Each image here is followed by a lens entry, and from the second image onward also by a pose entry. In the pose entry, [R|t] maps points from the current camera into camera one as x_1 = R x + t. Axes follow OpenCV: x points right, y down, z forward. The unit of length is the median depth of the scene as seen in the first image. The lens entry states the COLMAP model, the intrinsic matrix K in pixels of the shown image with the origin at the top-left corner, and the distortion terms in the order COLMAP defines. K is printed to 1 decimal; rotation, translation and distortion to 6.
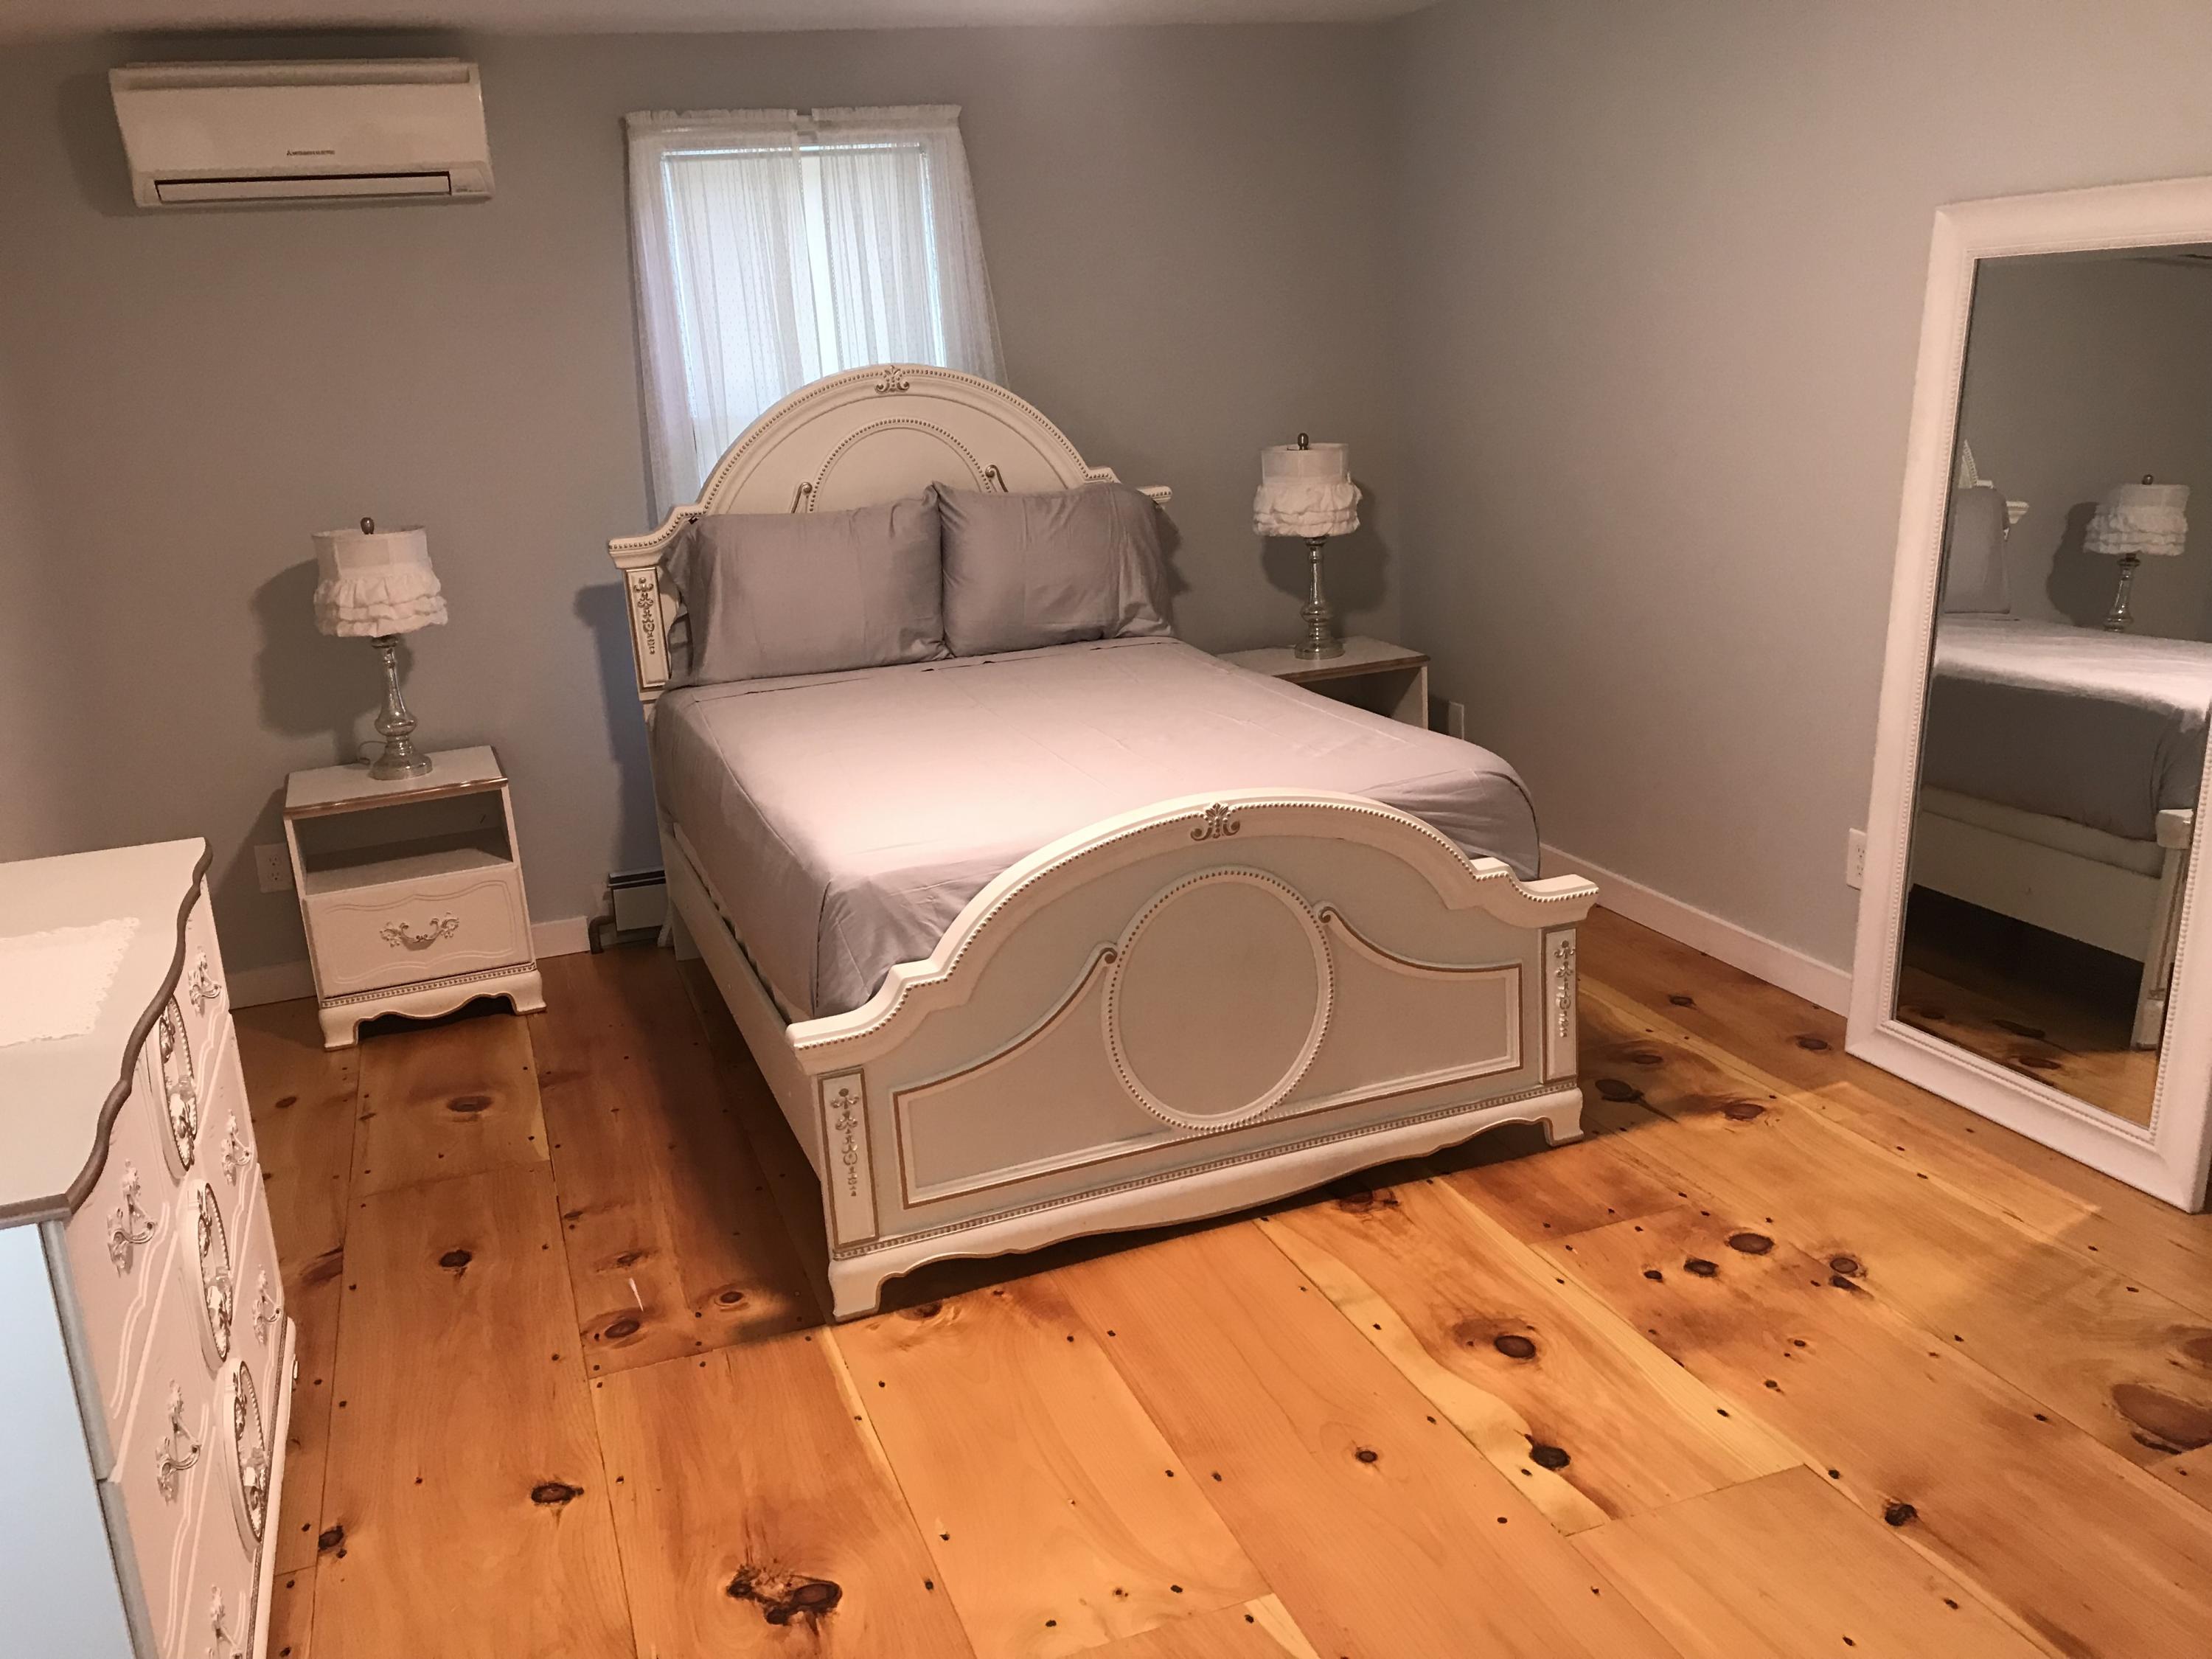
lens RADIAL K [[1817.0, 0, 1084.3], [0, 1817.0, 833.3], [0, 0, 1]] dist [0.033046, -0.055508]
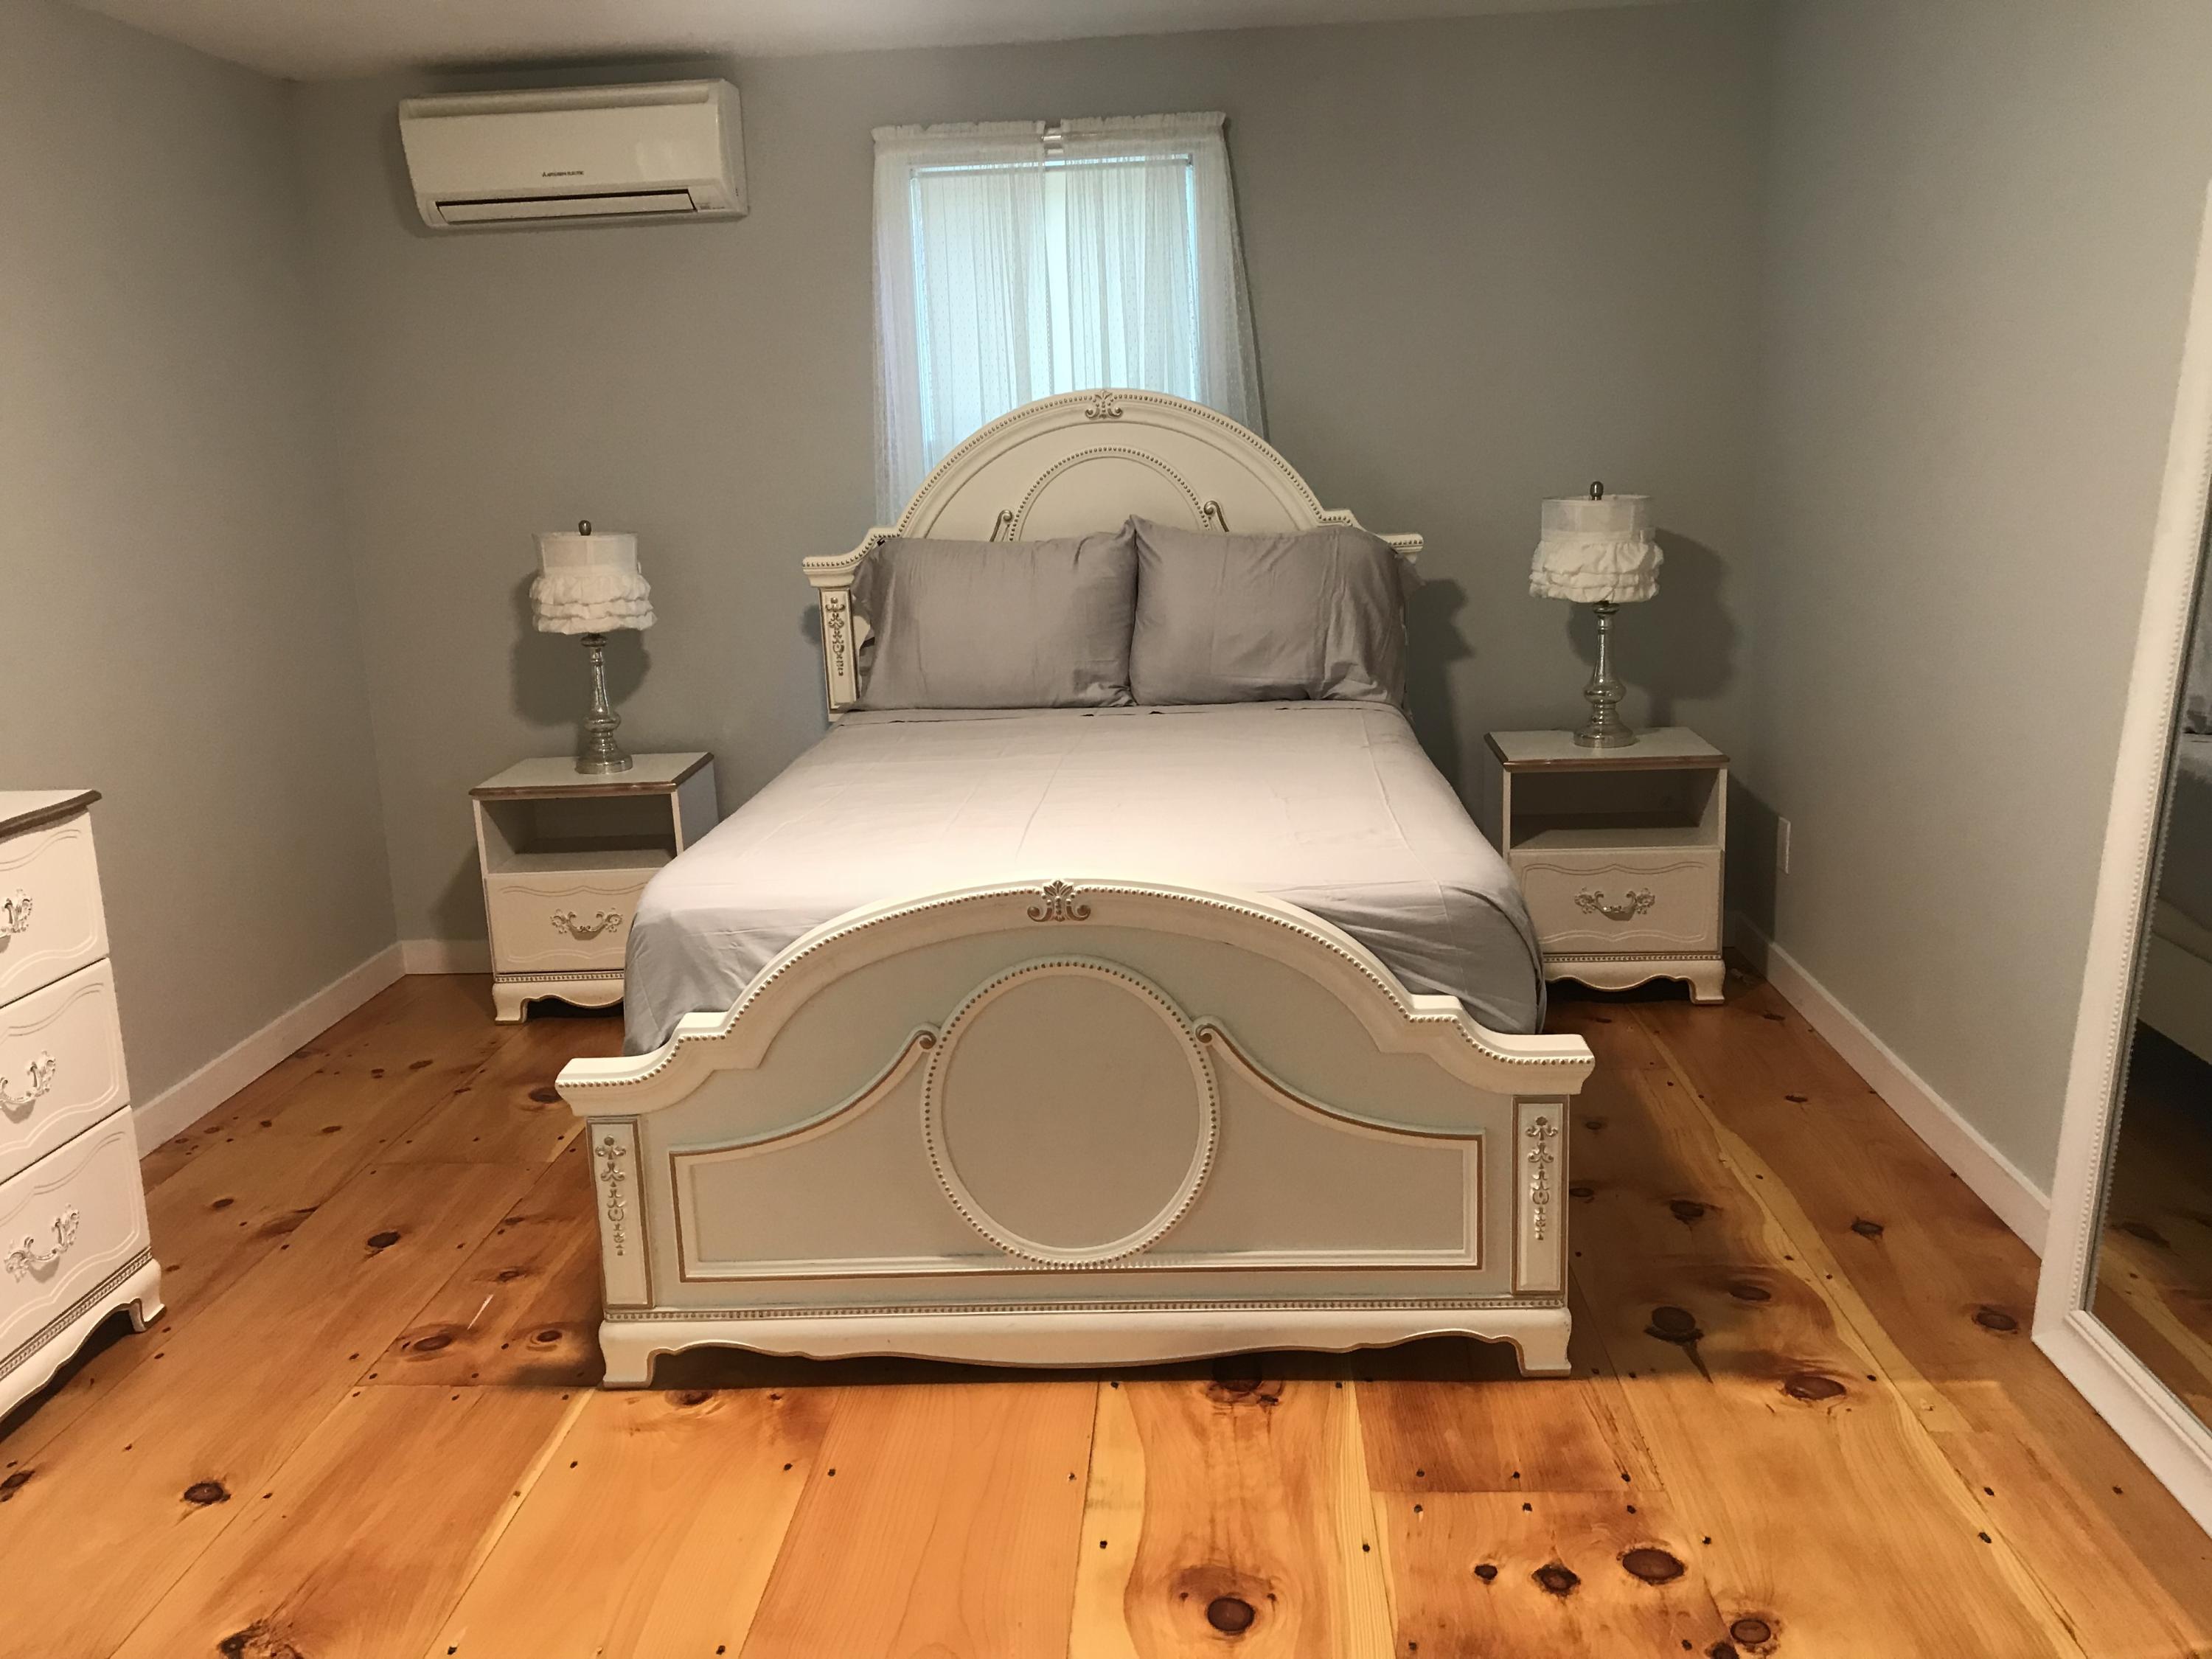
lens RADIAL K [[1817.0, 0, 1083.3], [0, 1817.0, 837.6], [0, 0, 1]] dist [0.033046, -0.055508]
pose [[0.917488, 0.113653, -0.381181, 0.310825], [-0.125234, 0.992111, -0.005626, -0.025726], [0.377534, 0.052899, 0.924483, 0.168512]]
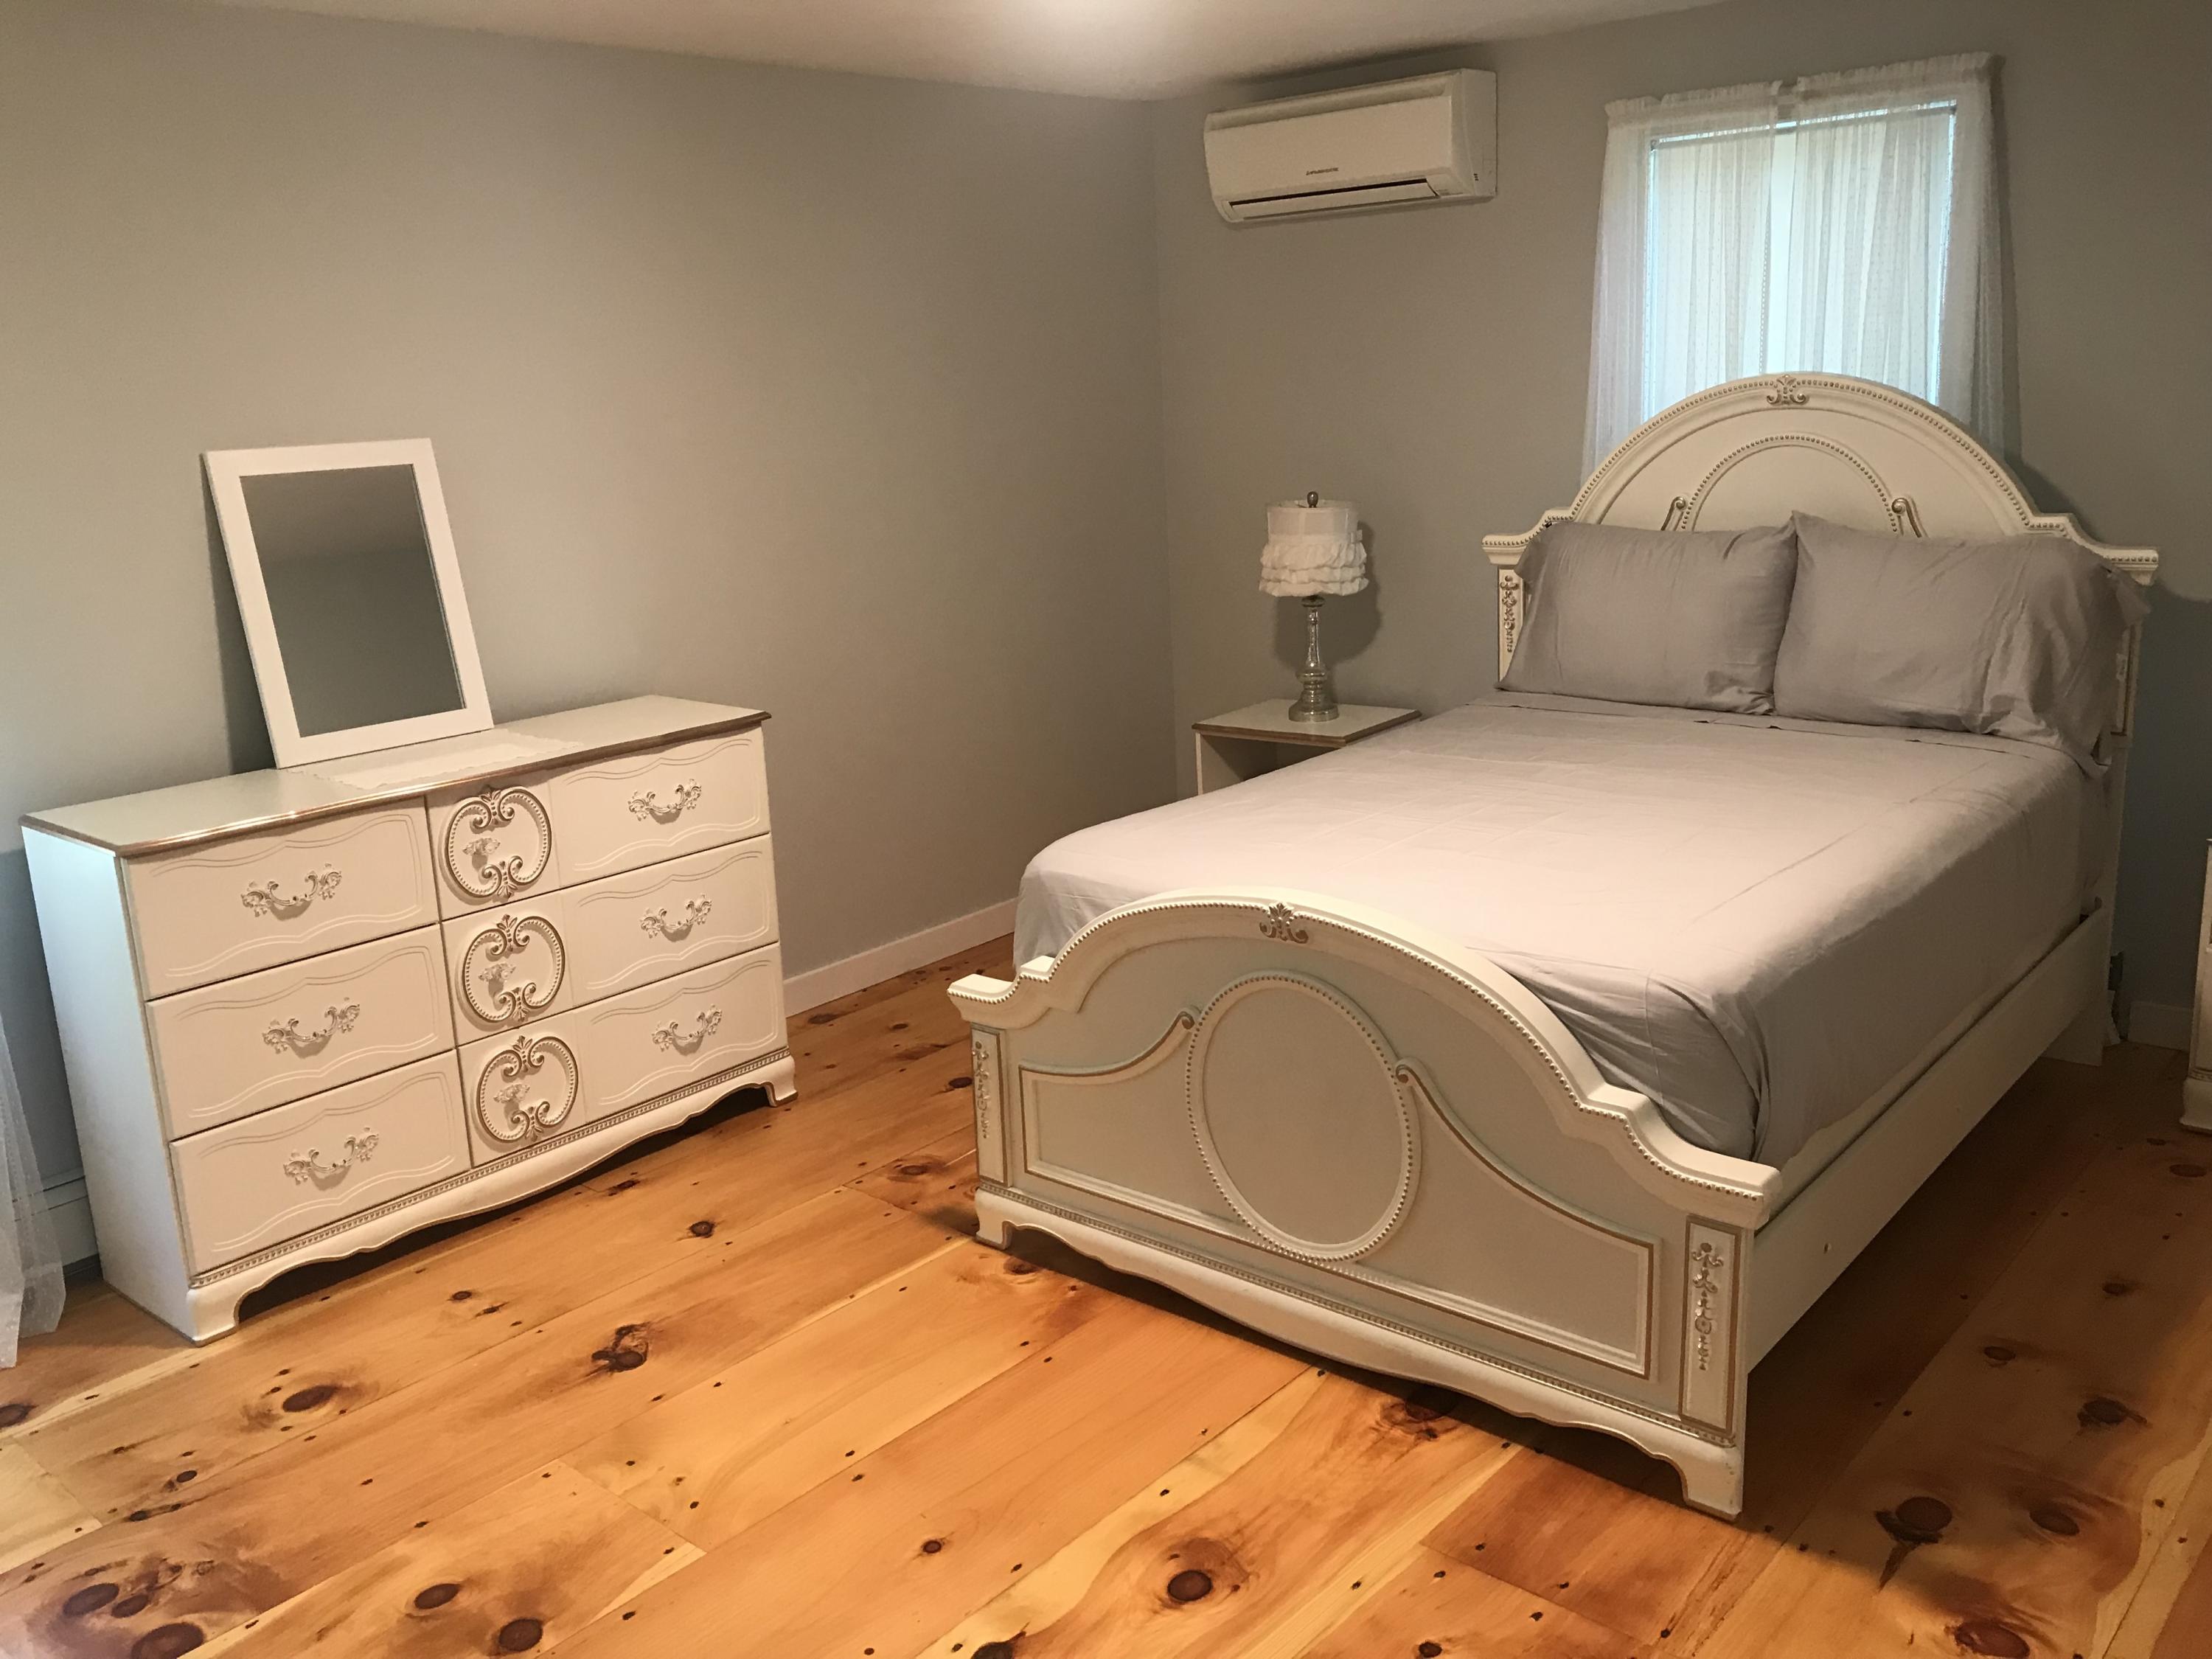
lens RADIAL K [[1817.0, 0, 1088.4], [0, 1817.0, 831.9], [0, 0, 1]] dist [0.033046, -0.055508]
pose [[0.482670, 0.255756, -0.837627, 0.602502], [-0.215695, 0.961665, 0.169338, -0.142665], [0.848826, 0.098937, 0.519332, 0.334903]]
